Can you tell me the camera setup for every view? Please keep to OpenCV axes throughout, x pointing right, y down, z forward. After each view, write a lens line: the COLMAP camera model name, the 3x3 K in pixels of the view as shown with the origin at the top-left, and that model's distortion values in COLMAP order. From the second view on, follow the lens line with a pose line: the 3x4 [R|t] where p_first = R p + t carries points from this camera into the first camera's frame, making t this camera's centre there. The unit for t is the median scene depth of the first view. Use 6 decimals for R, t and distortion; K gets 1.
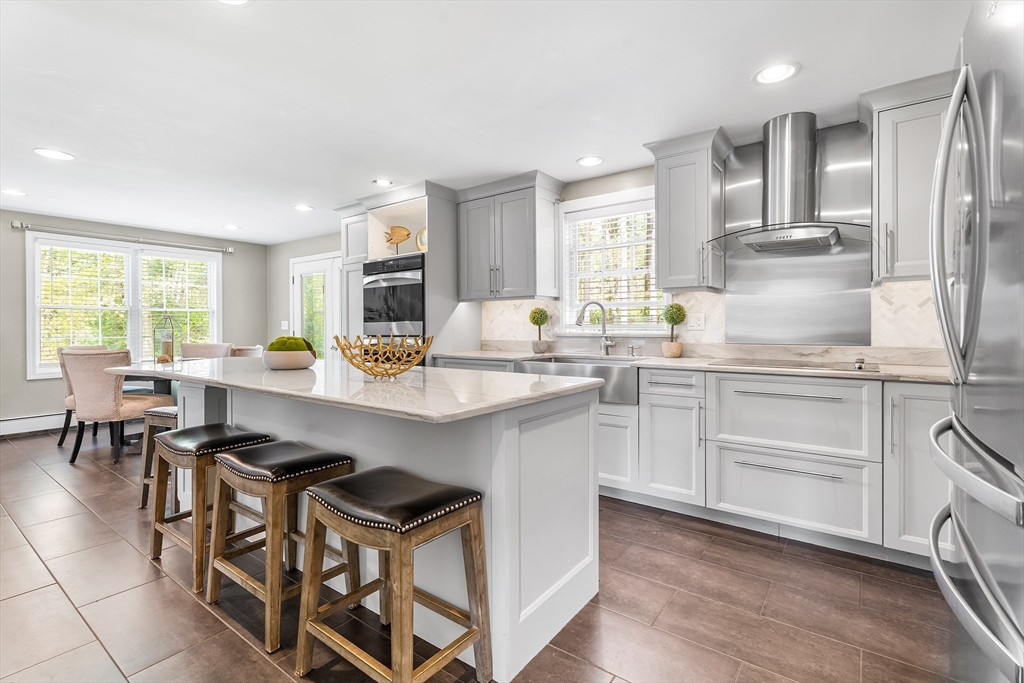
lens RADIAL K [[459.2, 0, 518.4], [0, 459.2, 333.7], [0, 0, 1]] dist [-0.014094, 0.003428]
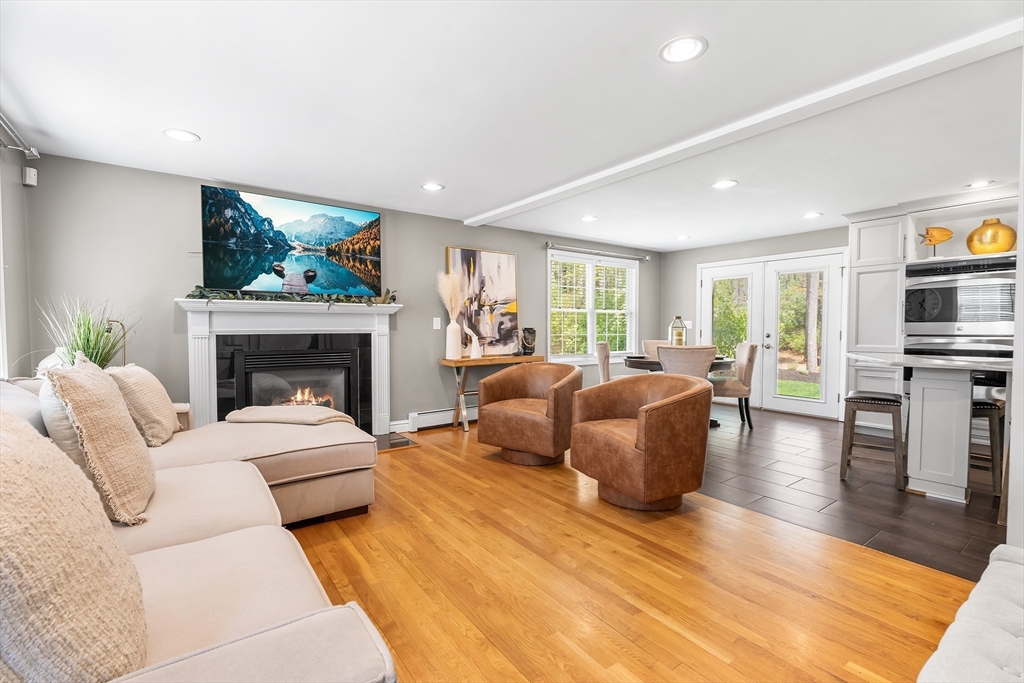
lens RADIAL K [[459.2, 0, 514.5], [0, 459.2, 343.6], [0, 0, 1]] dist [-0.014094, 0.003428]
pose [[0.949187, 0.011911, -0.314487, -0.815761], [-0.003580, 0.999628, 0.027054, 0.000028], [0.314692, -0.024554, 0.948876, -0.270194]]
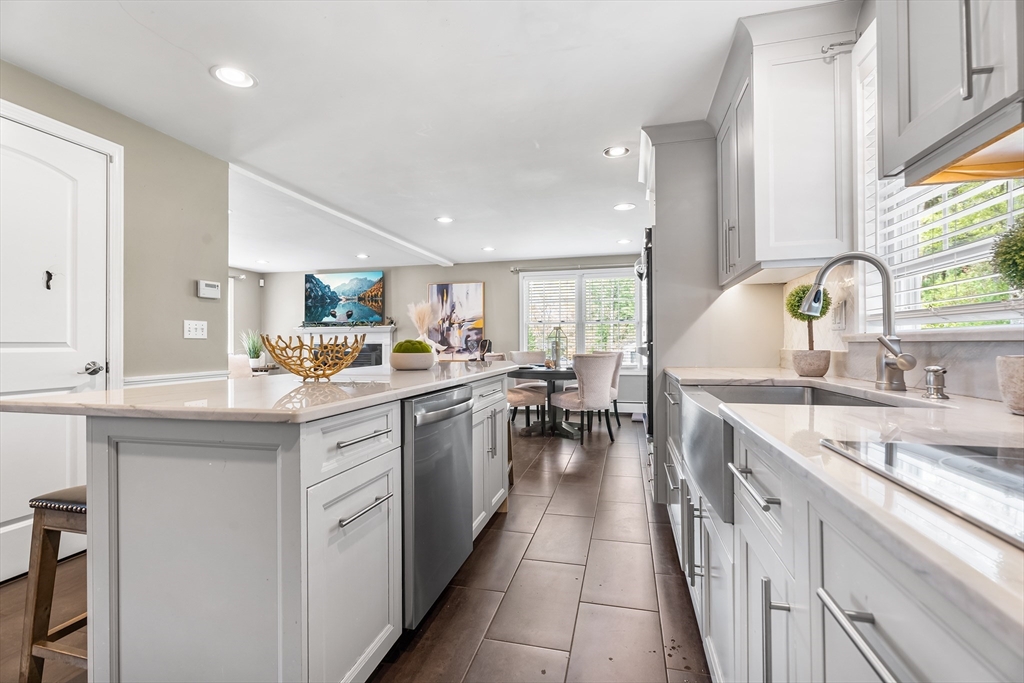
lens RADIAL K [[459.2, 0, 508.3], [0, 459.2, 340.8], [0, 0, 1]] dist [-0.014094, 0.003428]
pose [[0.369527, -0.006807, -0.929195, 0.311056], [-0.002895, 0.999960, -0.008476, 0.007999], [0.929216, 0.005822, 0.369492, 0.424847]]
